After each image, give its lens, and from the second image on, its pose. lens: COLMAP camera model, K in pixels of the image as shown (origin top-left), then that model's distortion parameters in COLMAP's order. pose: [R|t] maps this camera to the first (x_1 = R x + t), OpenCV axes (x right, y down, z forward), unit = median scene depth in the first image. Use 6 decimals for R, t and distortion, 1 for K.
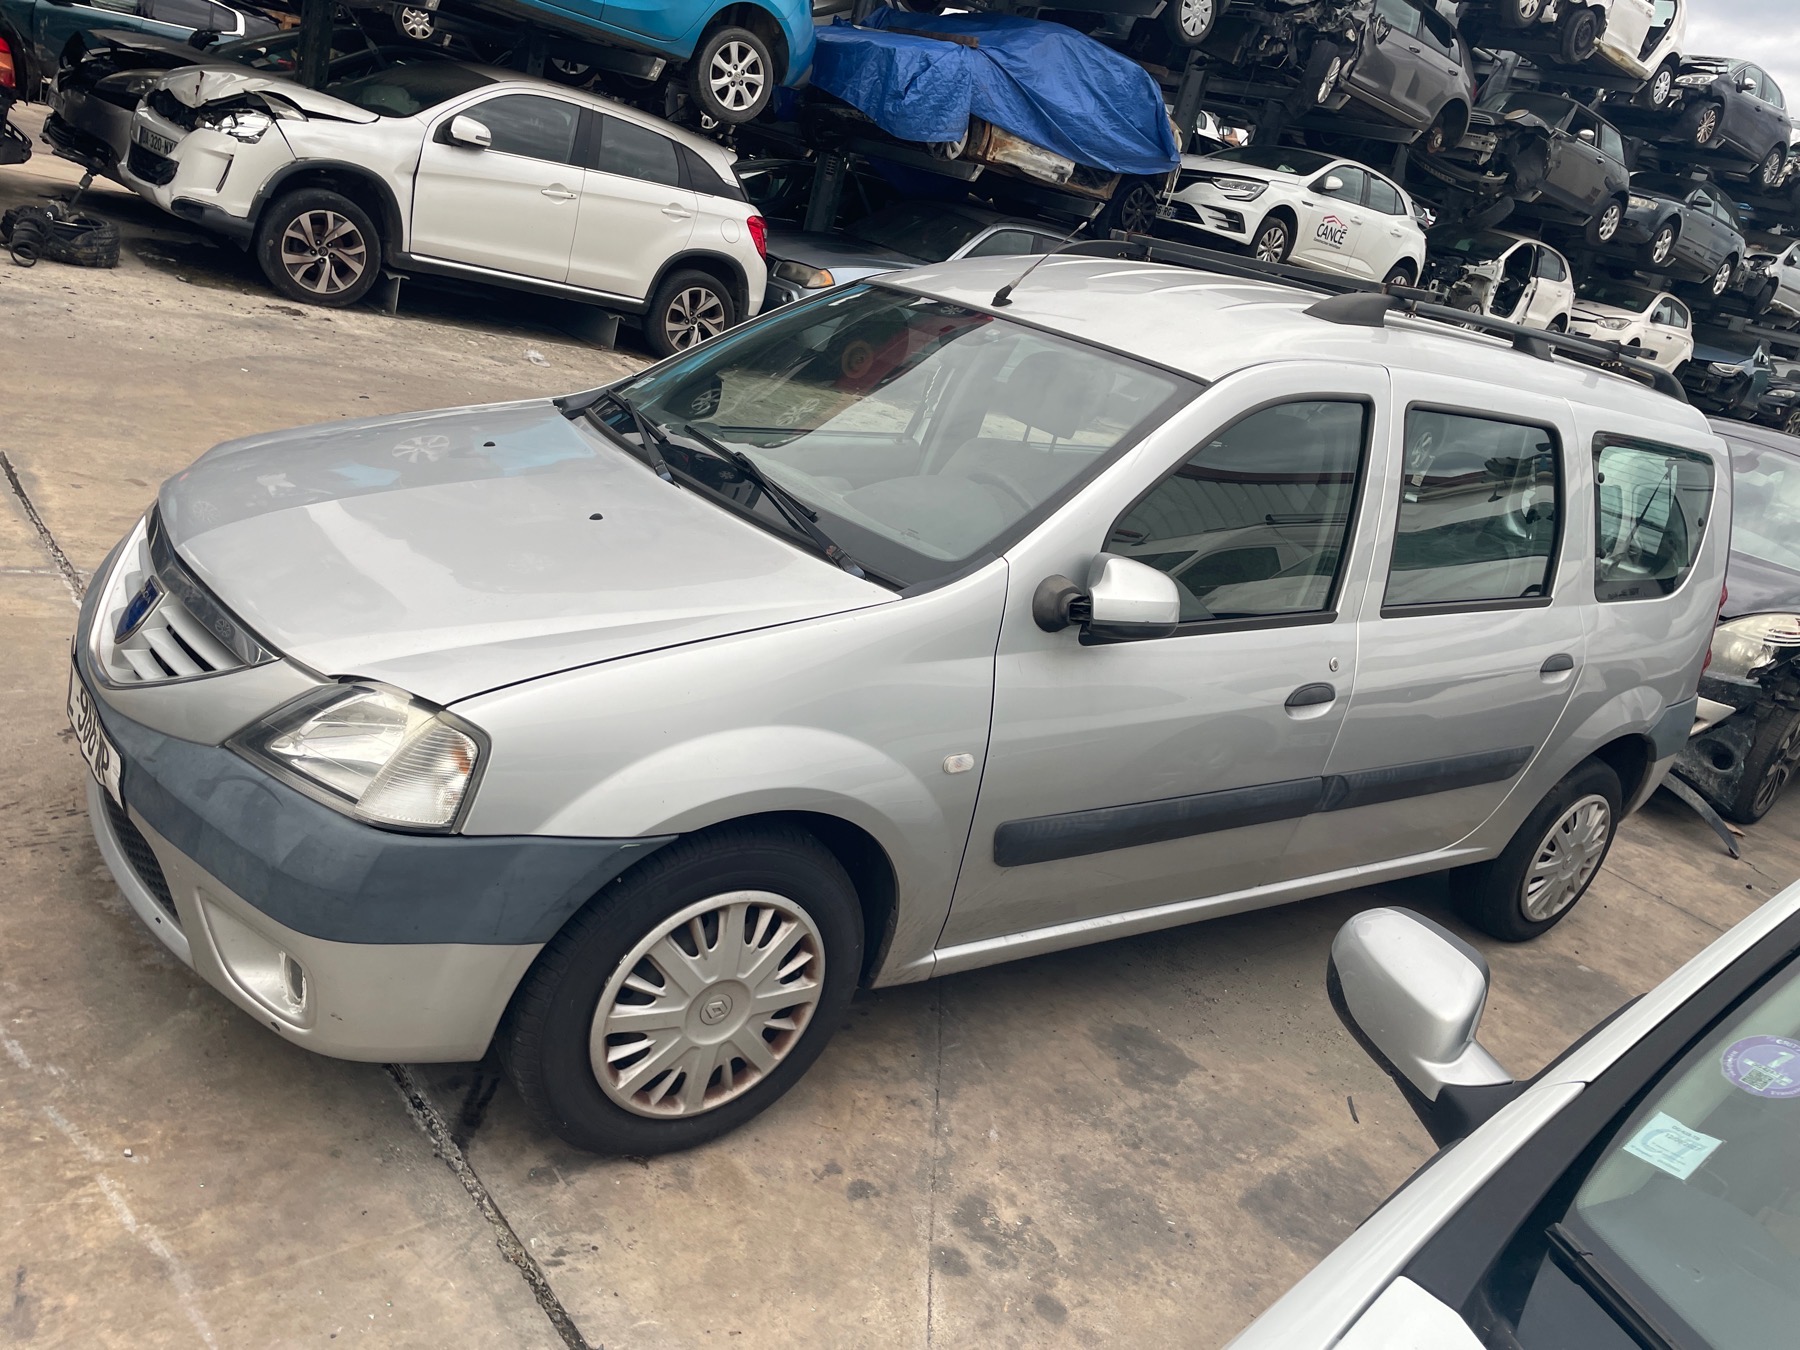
lens RADIAL K [[1360.9, 0, 911.0], [0, 1360.9, 692.5], [0, 0, 1]] dist [0.077068, -0.099158]
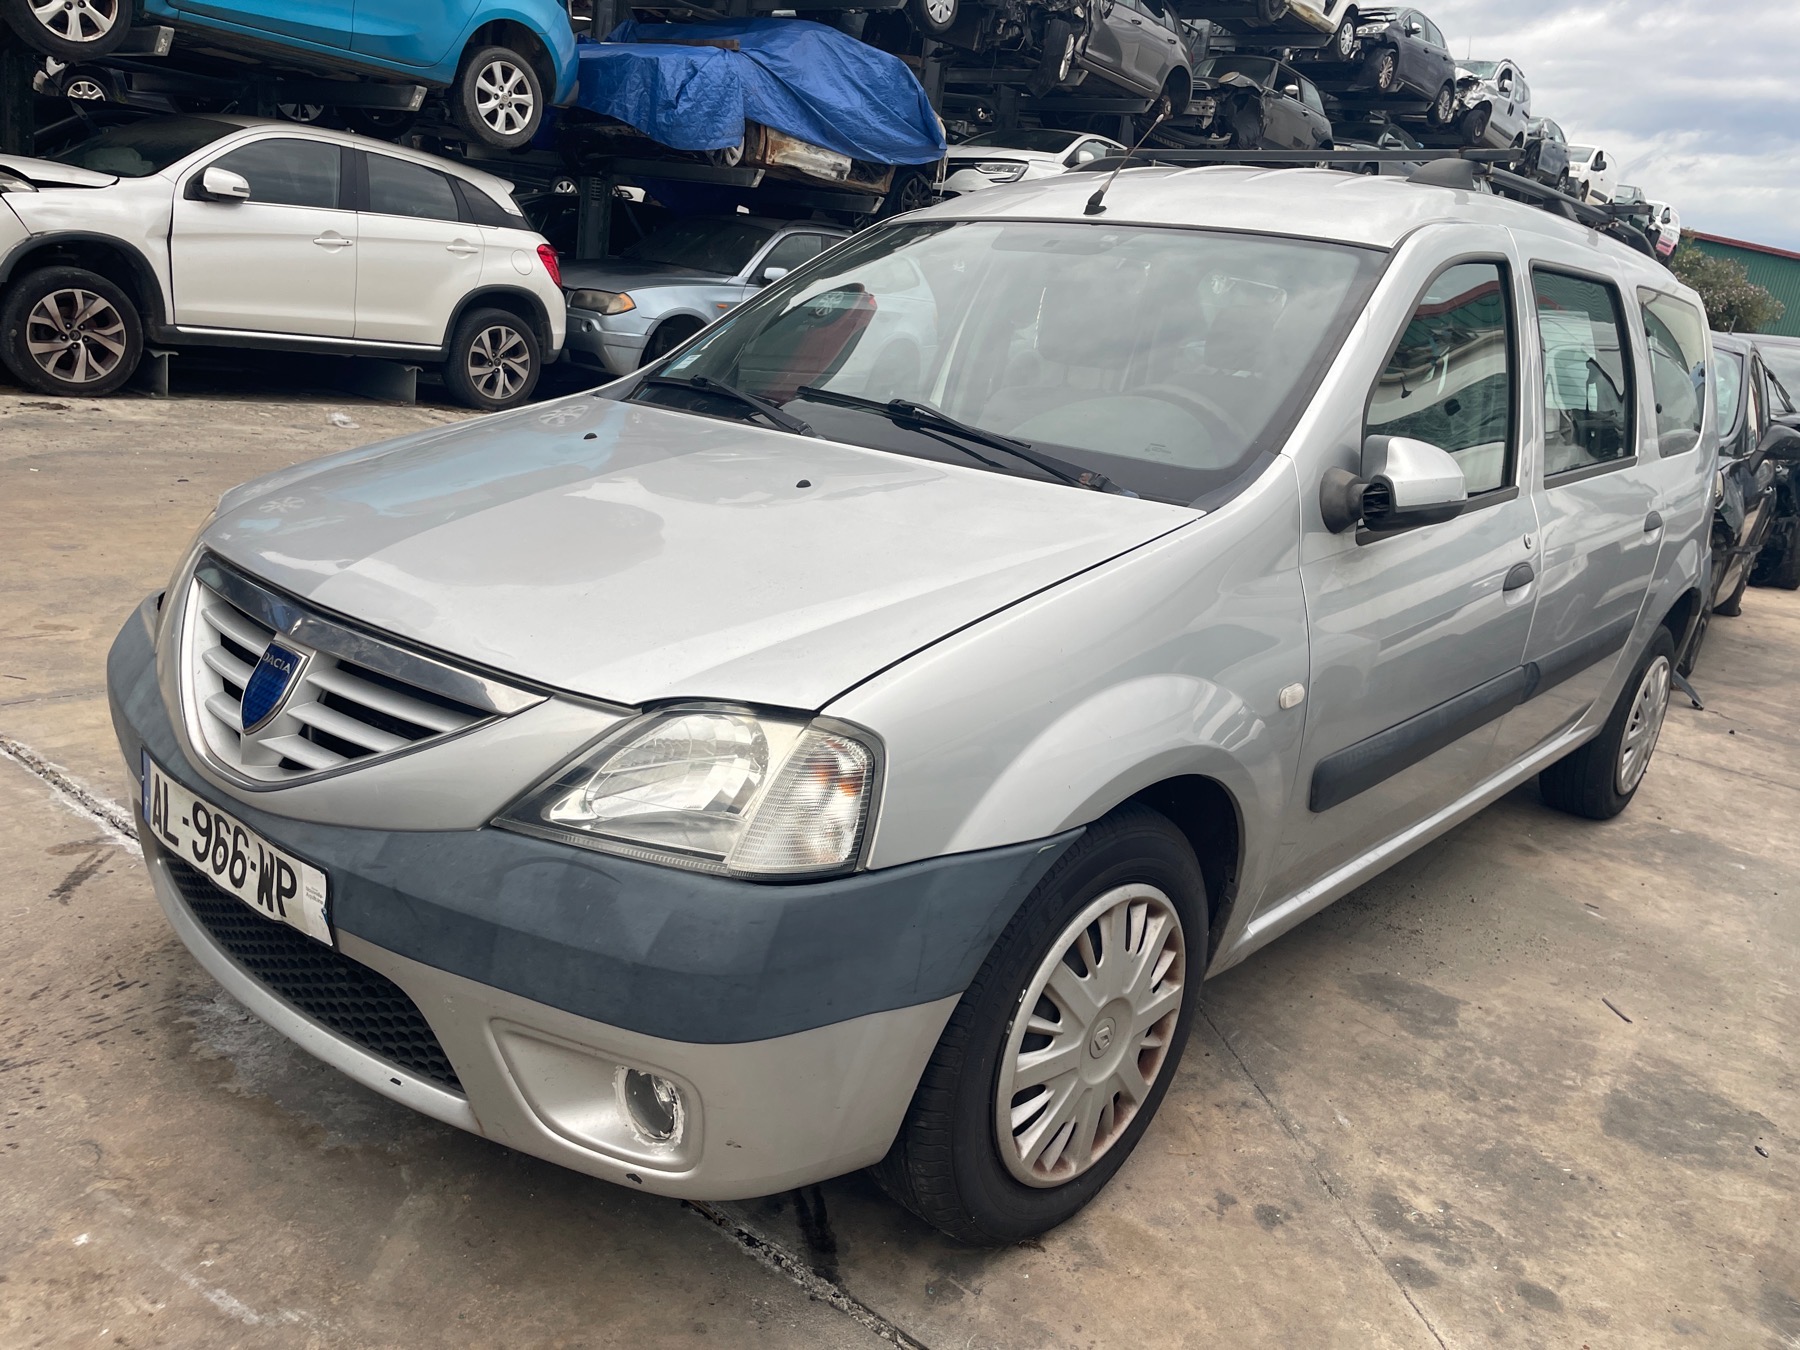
lens RADIAL K [[1360.9, 0, 927.9], [0, 1360.9, 679.0], [0, 0, 1]] dist [0.077068, -0.099158]
pose [[0.969140, -0.176034, 0.172568, -0.142000], [0.180528, 0.983513, -0.010576, 0.004184], [-0.167861, 0.041403, 0.984941, 0.082359]]
